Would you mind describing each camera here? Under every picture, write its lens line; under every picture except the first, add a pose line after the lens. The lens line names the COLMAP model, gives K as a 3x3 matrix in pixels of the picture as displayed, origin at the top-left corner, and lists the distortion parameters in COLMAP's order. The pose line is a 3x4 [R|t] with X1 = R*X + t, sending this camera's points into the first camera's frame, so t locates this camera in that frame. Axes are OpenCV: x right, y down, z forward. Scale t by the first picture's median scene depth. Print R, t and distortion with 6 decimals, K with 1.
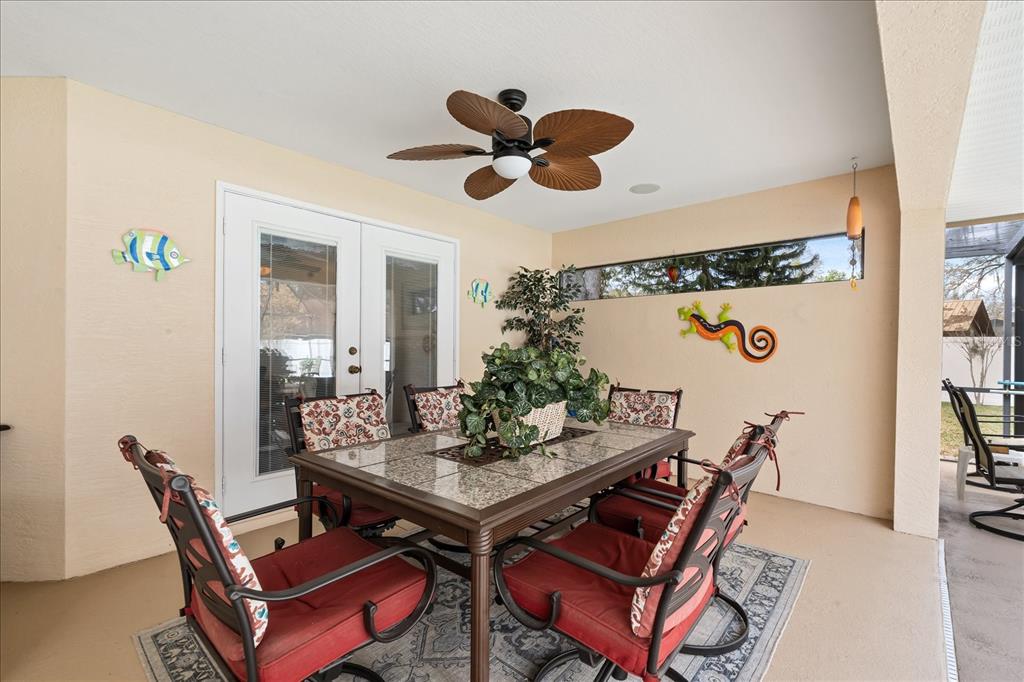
lens RADIAL K [[455.0, 0, 512.2], [0, 455.0, 345.1], [0, 0, 1]] dist [-0.006802, 0.001215]
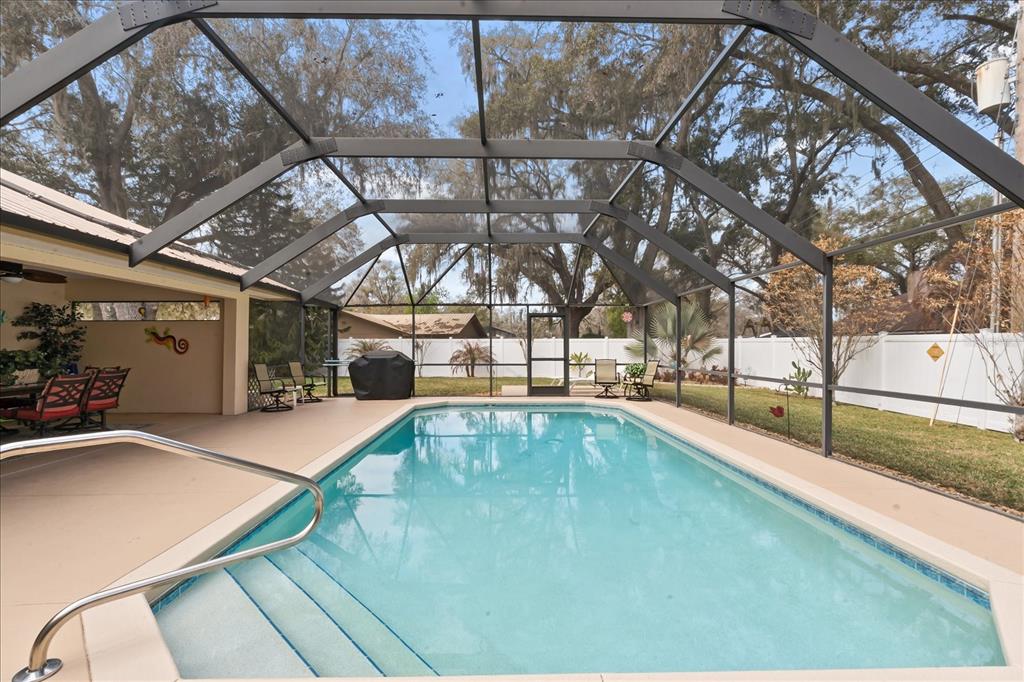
lens RADIAL K [[455.0, 0, 510.3], [0, 455.0, 339.4], [0, 0, 1]] dist [-0.006802, 0.001215]
pose [[0.728584, 0.000367, 0.684957, 0.161403], [0.004385, 0.999977, -0.005200, -0.015147], [-0.684943, 0.006792, 0.728565, -1.463645]]
